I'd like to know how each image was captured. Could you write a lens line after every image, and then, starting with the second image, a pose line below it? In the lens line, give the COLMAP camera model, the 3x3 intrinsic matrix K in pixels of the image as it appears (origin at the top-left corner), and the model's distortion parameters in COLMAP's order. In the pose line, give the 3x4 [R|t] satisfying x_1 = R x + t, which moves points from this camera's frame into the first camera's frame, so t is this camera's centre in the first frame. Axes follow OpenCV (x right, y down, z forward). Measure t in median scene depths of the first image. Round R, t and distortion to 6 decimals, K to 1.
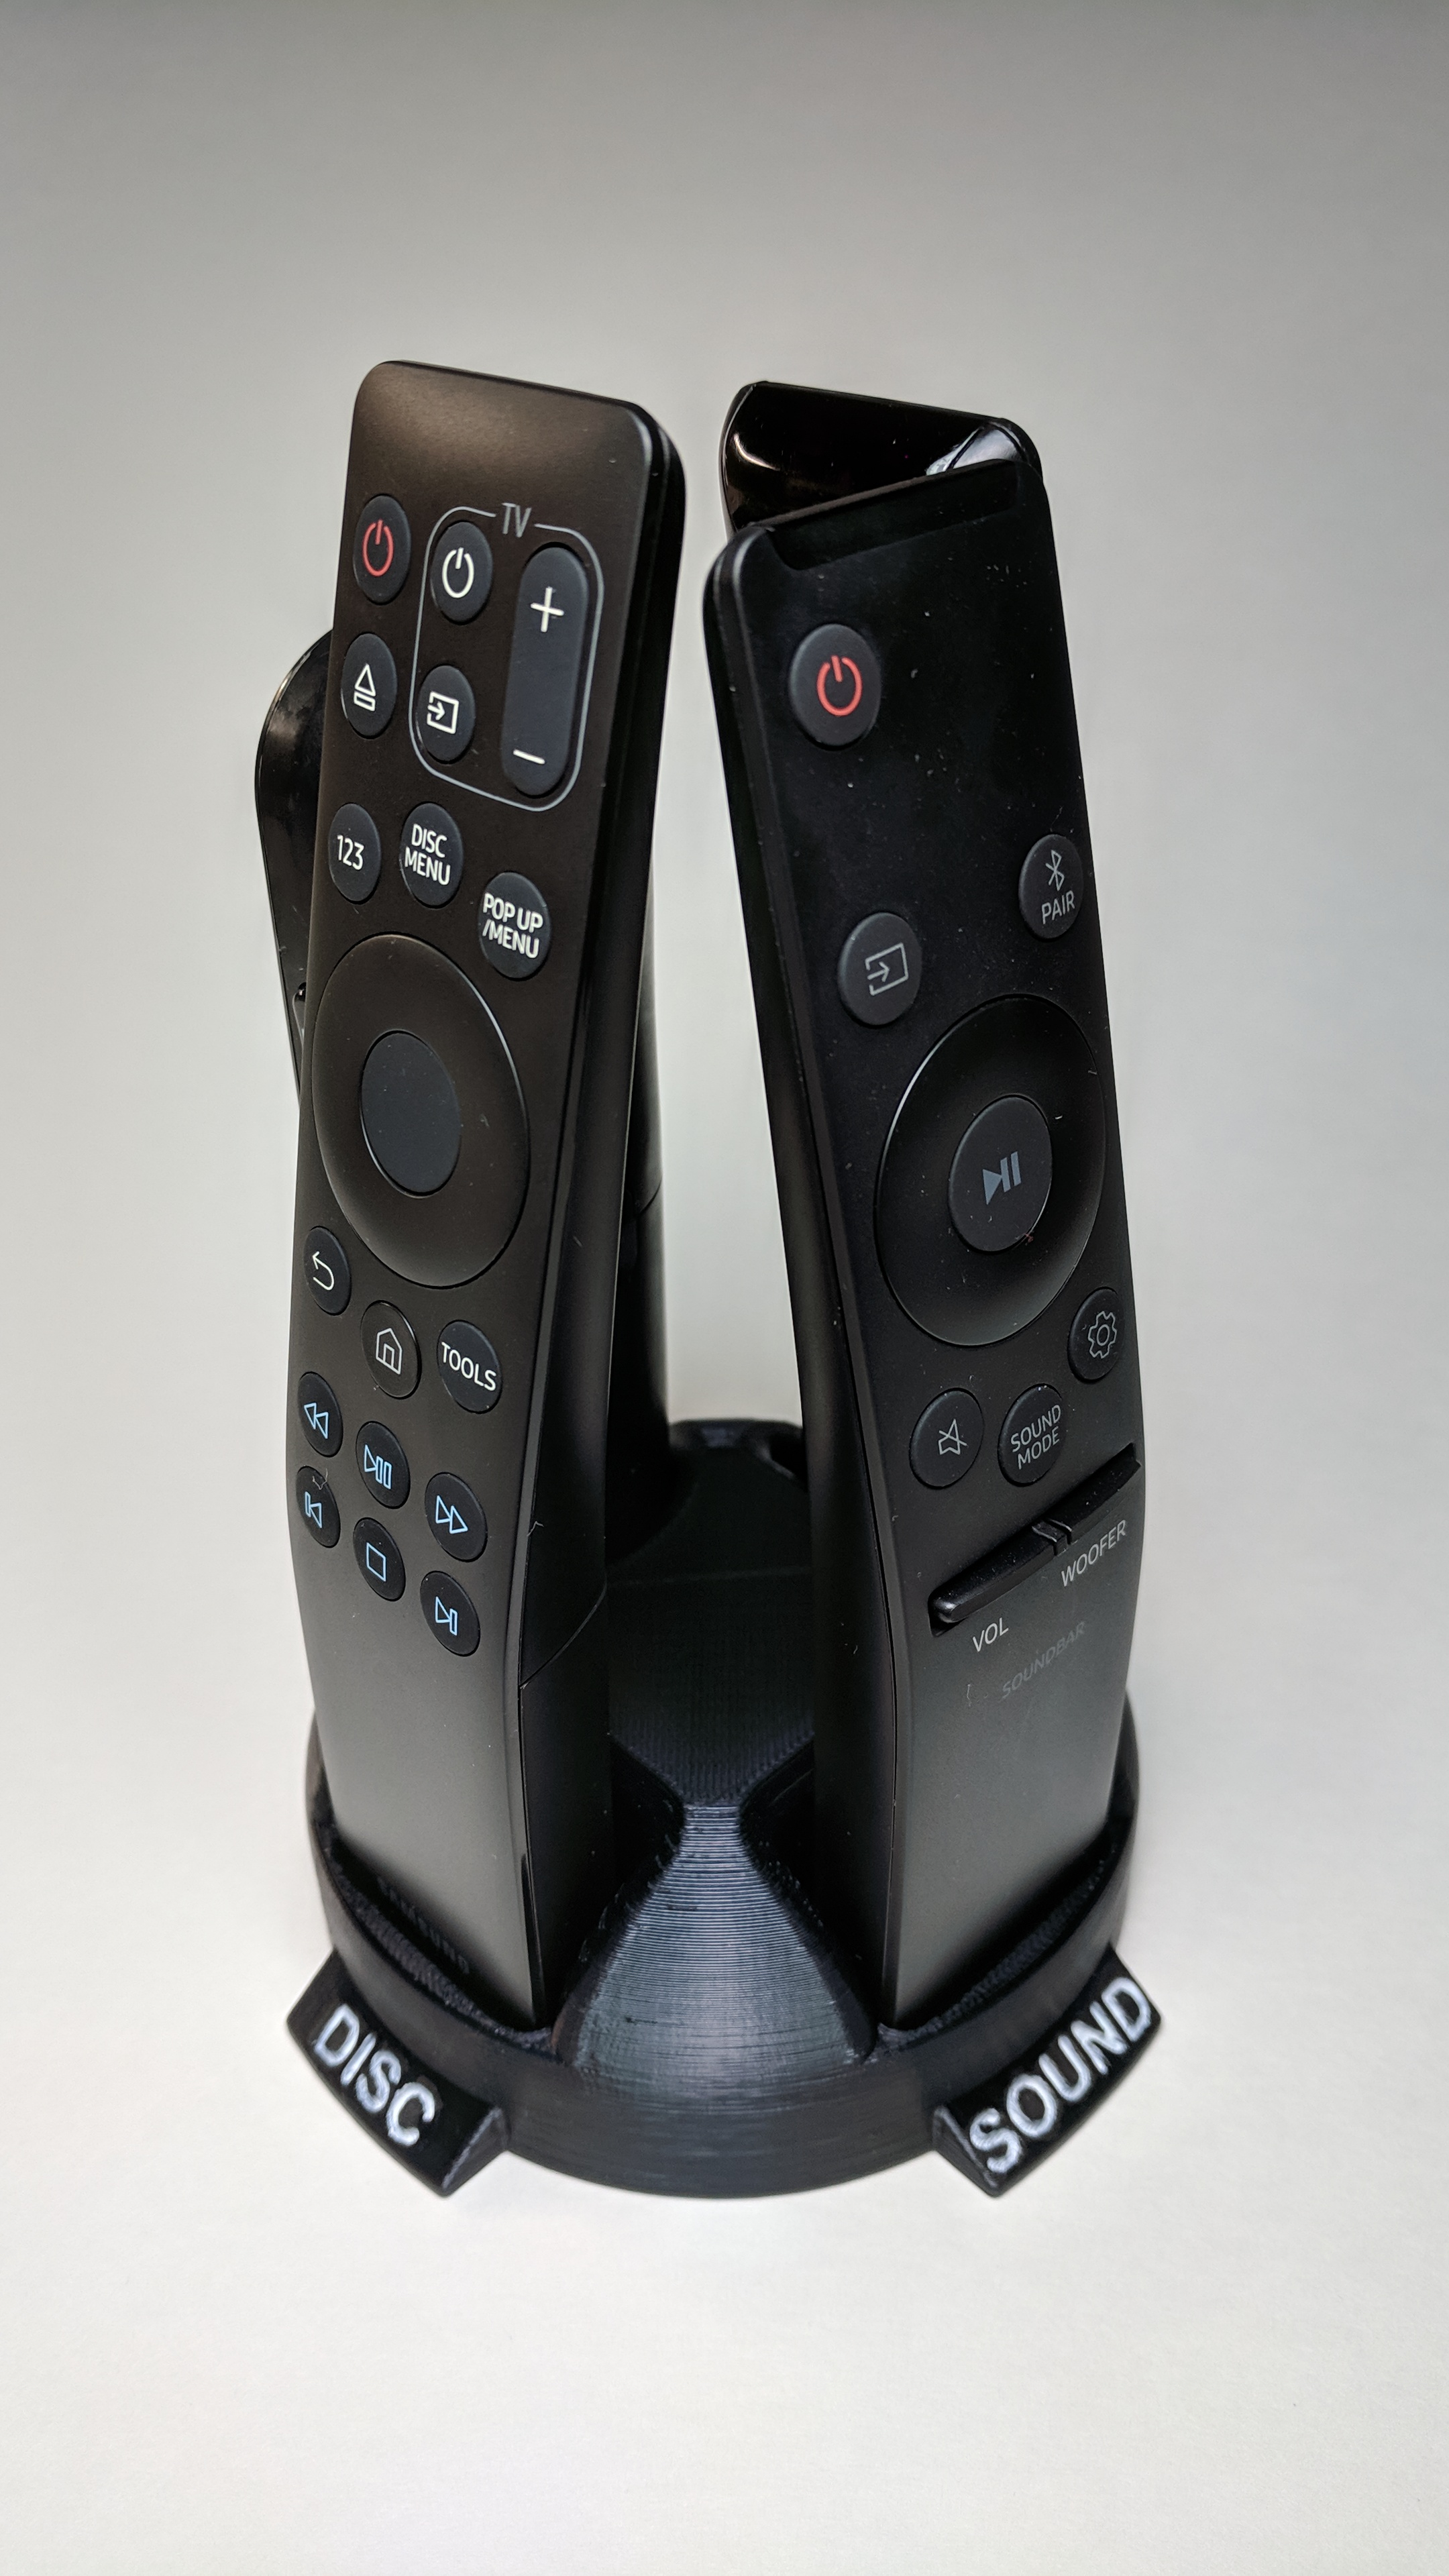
lens RADIAL K [[1990.0, 0, 724.5], [0, 1990.0, 1288.0], [0, 0, 1]] dist [-0.002609, 0.000055]
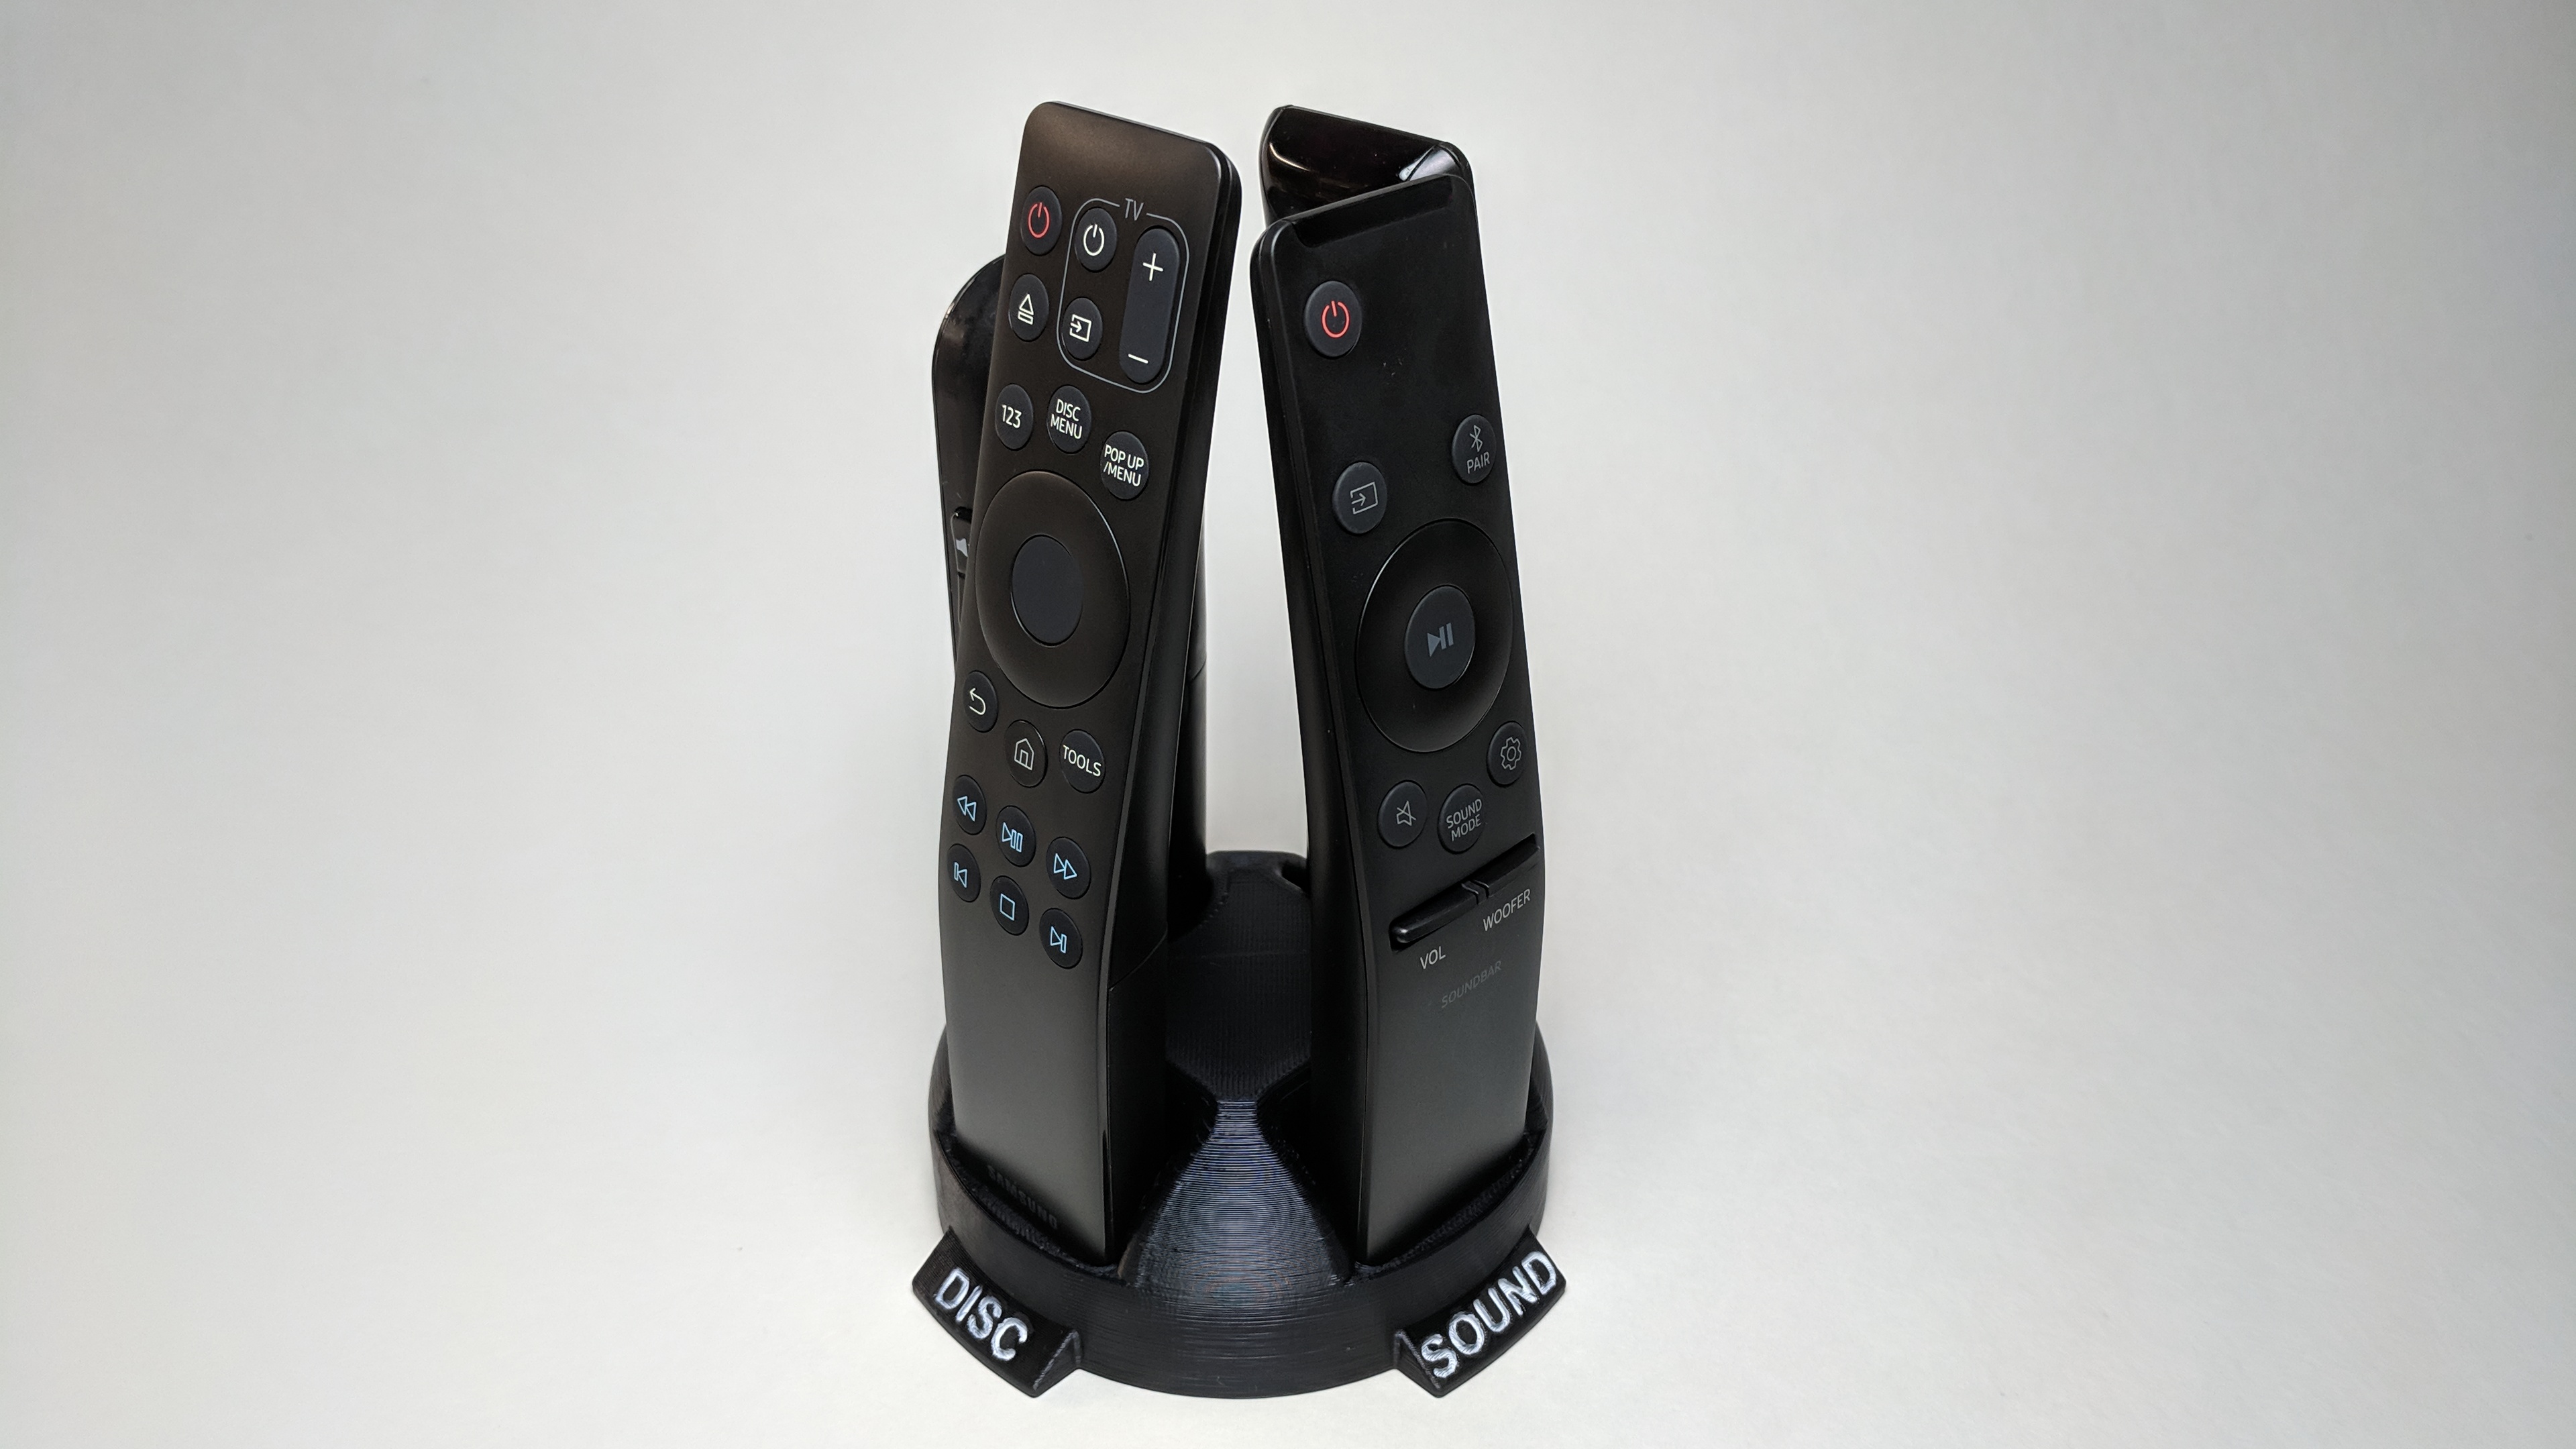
lens RADIAL K [[2074.1, 0, 1286.1], [0, 2074.1, 754.1], [0, 0, 1]] dist [0.088864, 0.000053]
pose [[0.999538, 0.017743, 0.024695, -0.012363], [-0.016196, 0.997976, -0.061491, 0.107781], [-0.025737, 0.061063, 0.997802, -0.467020]]
